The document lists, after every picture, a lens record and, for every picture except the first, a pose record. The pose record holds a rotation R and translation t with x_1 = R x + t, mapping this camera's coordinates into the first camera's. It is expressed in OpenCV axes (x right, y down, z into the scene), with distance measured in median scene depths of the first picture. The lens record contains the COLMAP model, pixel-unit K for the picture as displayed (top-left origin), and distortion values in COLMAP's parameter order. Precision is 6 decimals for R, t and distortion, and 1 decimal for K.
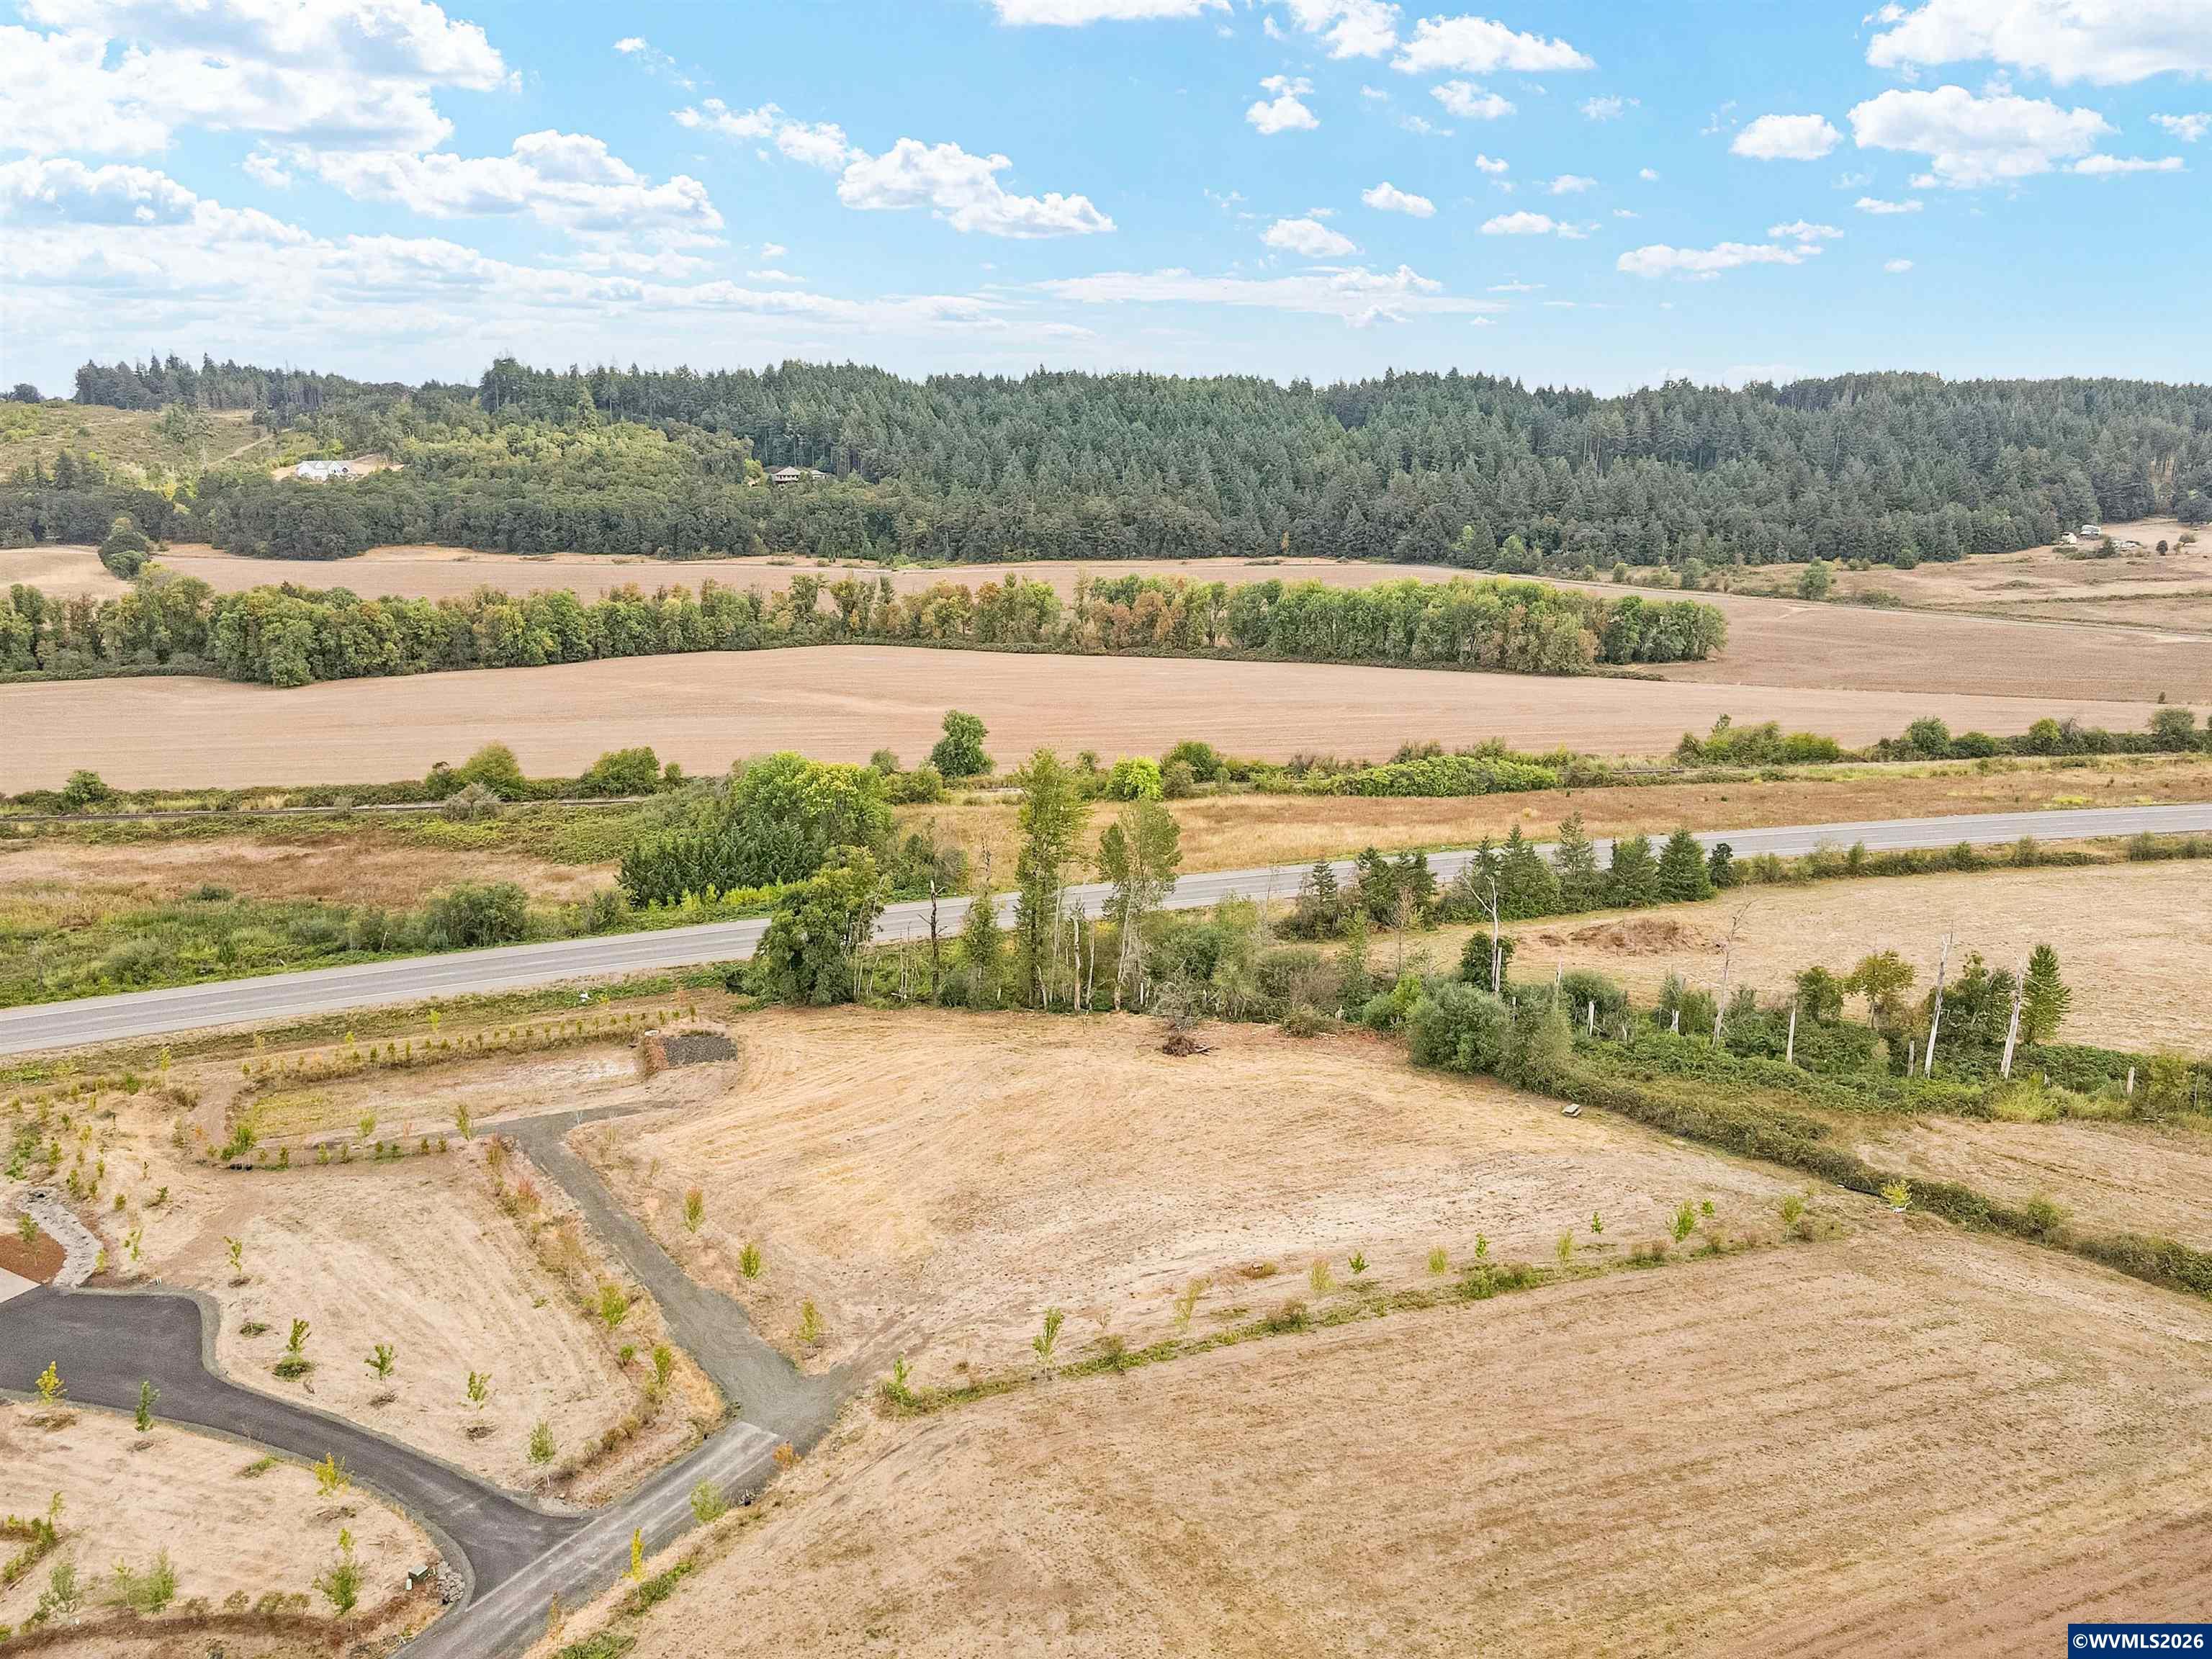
lens RADIAL K [[1626.7, 0, 1109.9], [0, 1626.7, 819.8], [0, 0, 1]] dist [-0.000420, 0.032237]
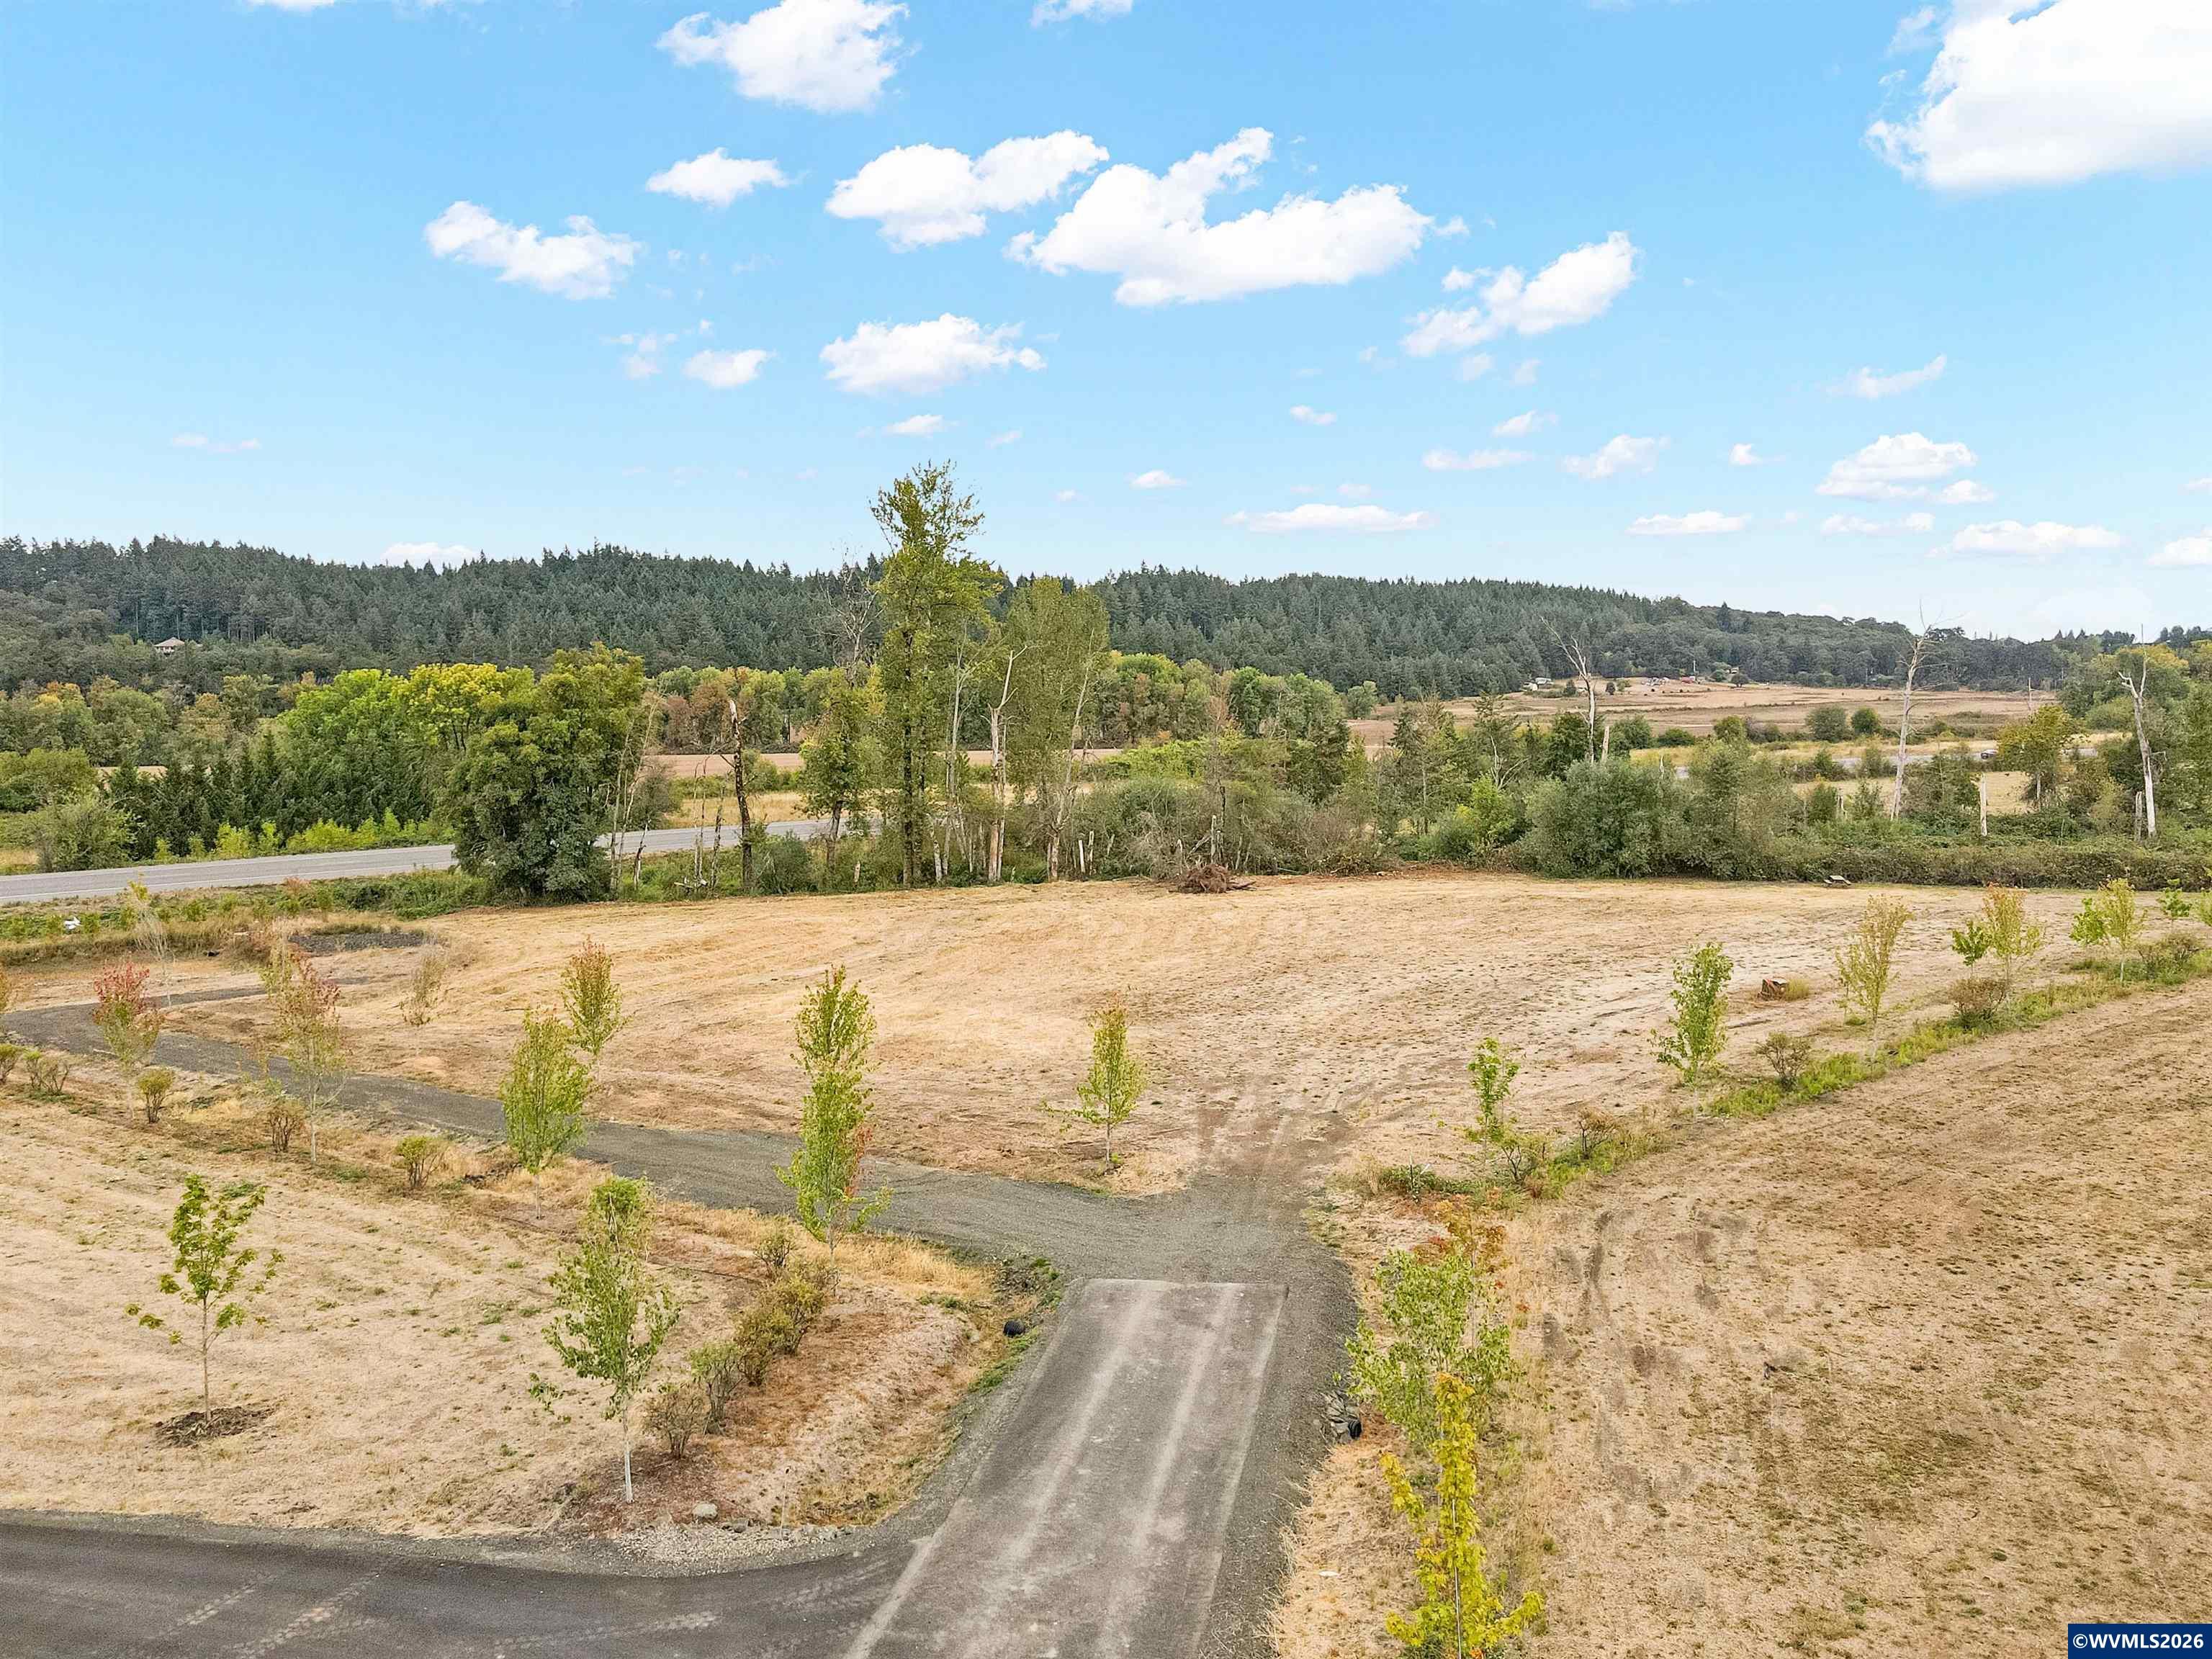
lens RADIAL K [[1621.7, 0, 1109.1], [0, 1621.7, 826.9], [0, 0, 1]] dist [0.014286, 0.005395]
pose [[0.936918, -0.031900, 0.348090, -0.118460], [0.087909, 0.985324, -0.146319, 0.115831], [-0.338314, 0.167690, 0.925972, 0.239785]]
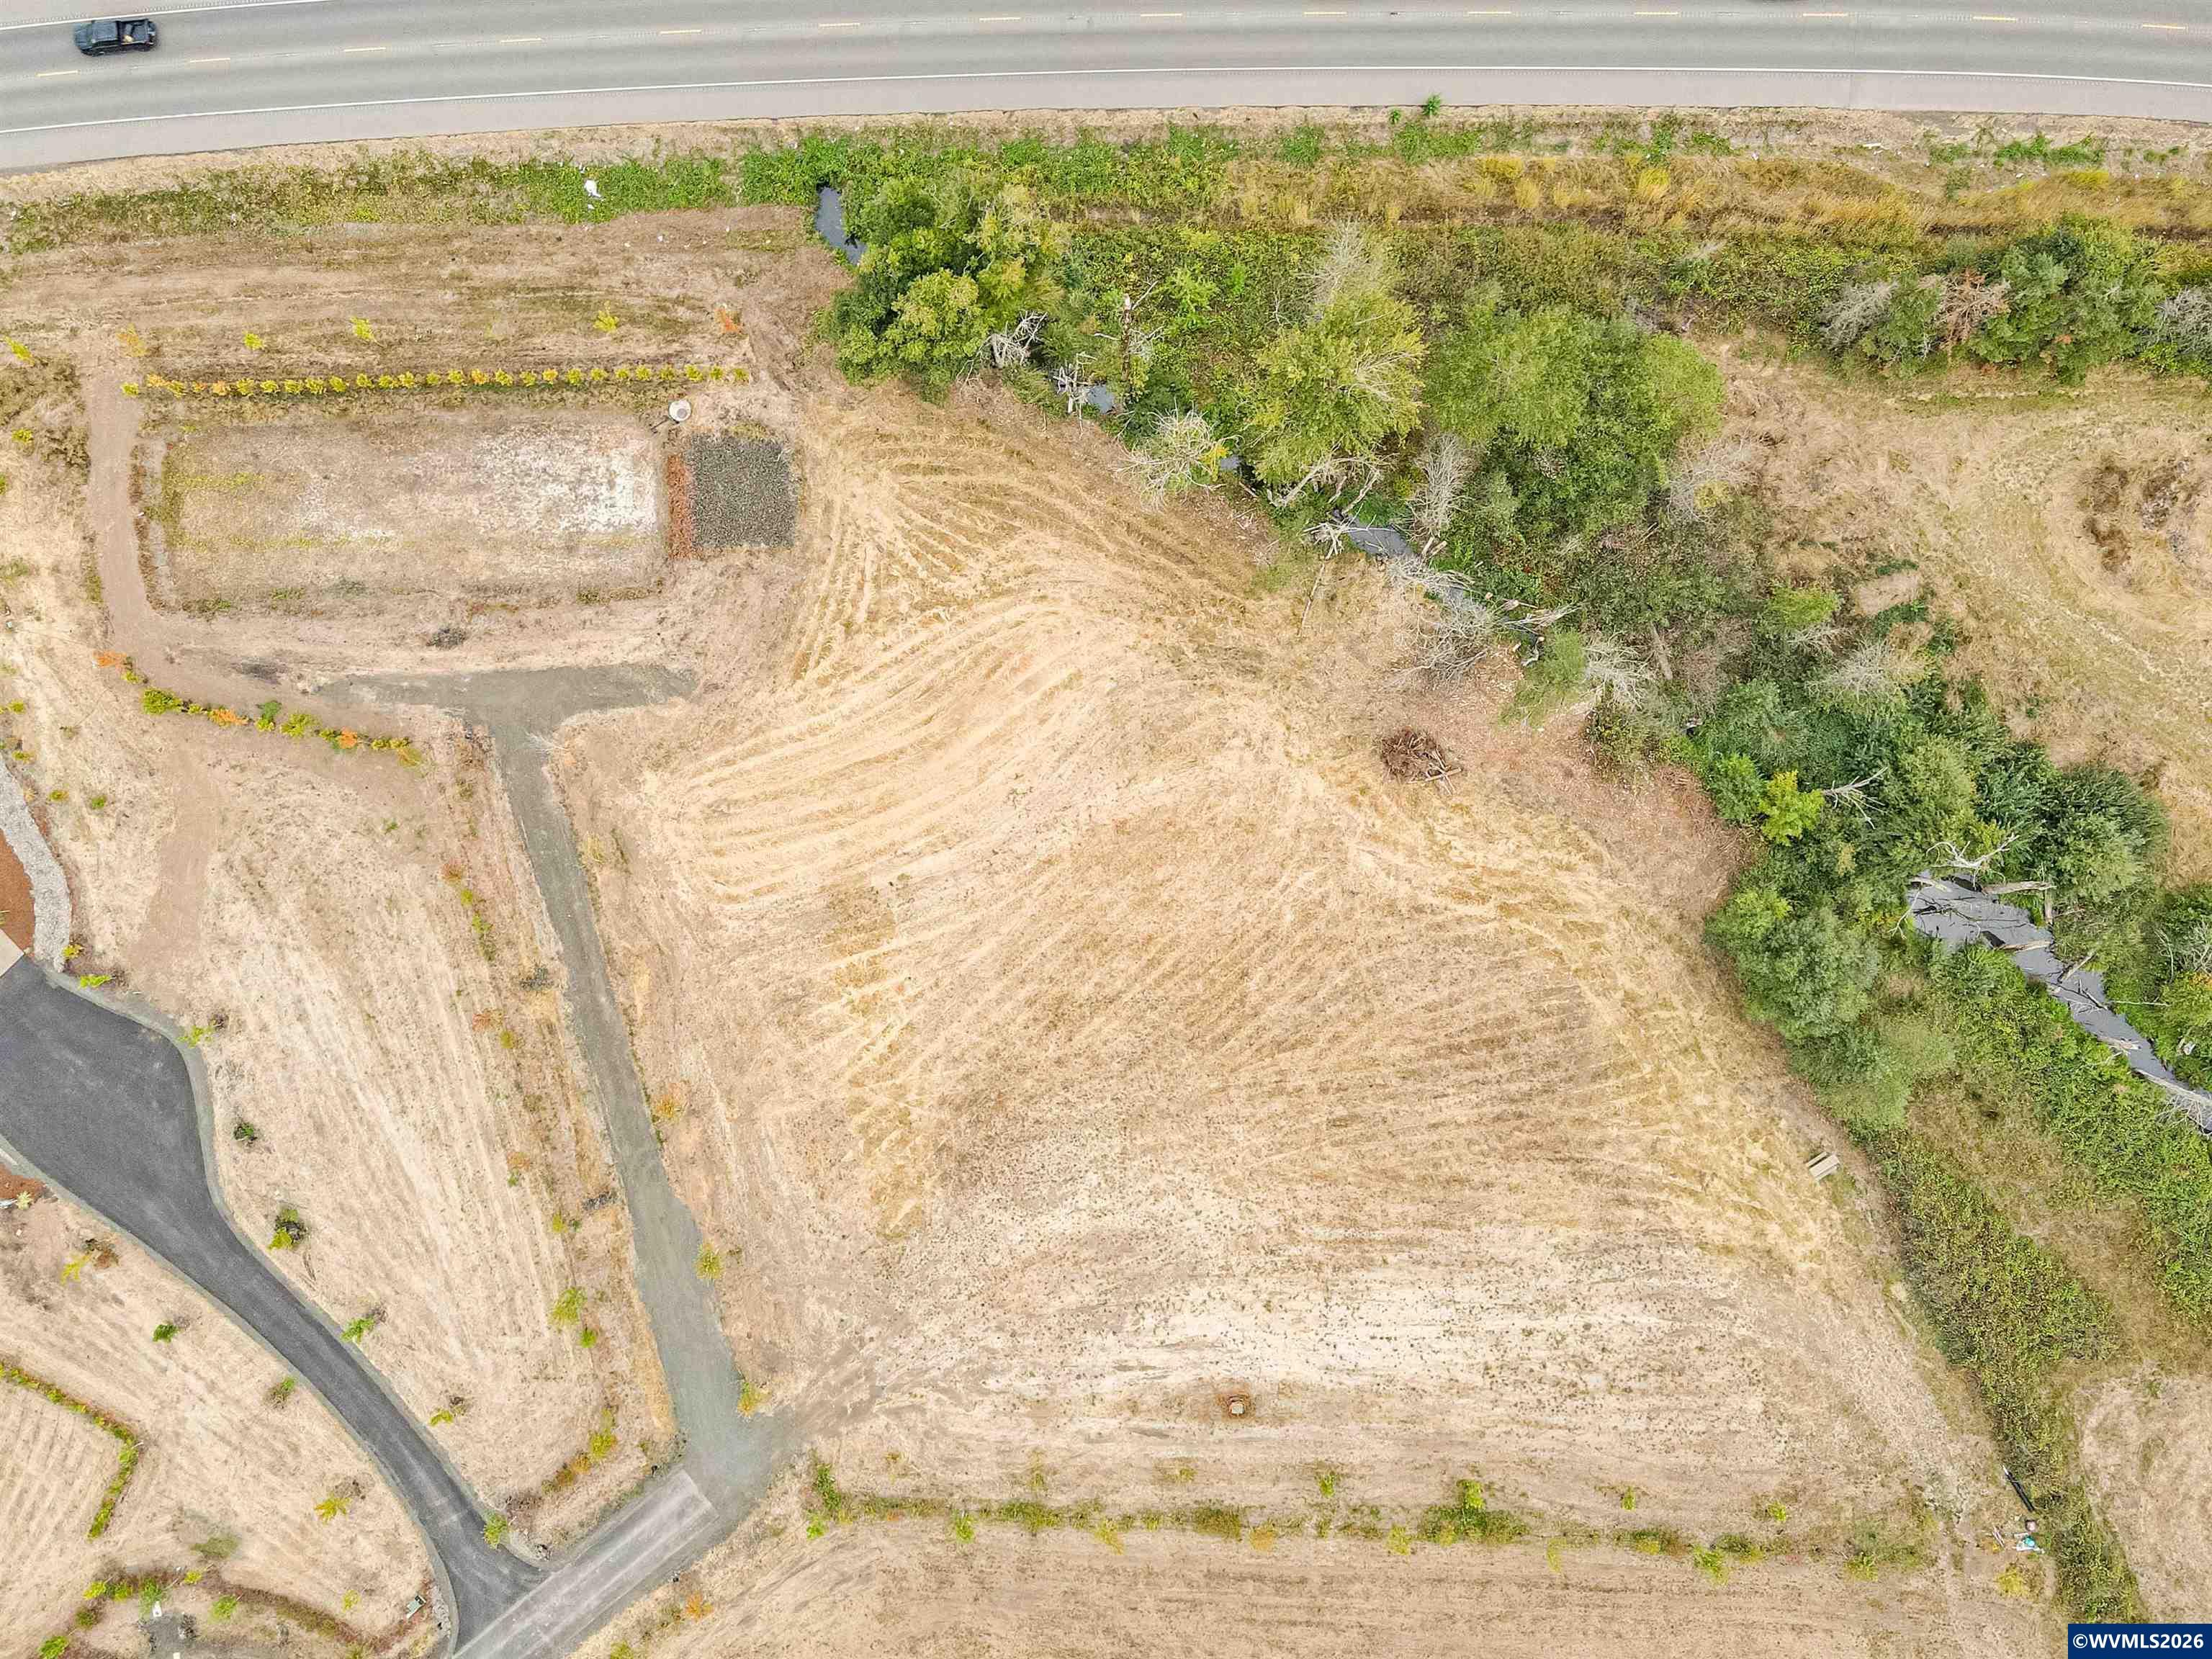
lens RADIAL K [[1621.7, 0, 1109.1], [0, 1621.7, 826.9], [0, 0, 1]] dist [0.014286, 0.005395]
pose [[0.942483, 0.332838, -0.030753, -0.023955], [-0.044463, 0.216025, 0.975375, -0.281252], [0.331285, -0.917907, 0.218398, 0.442257]]
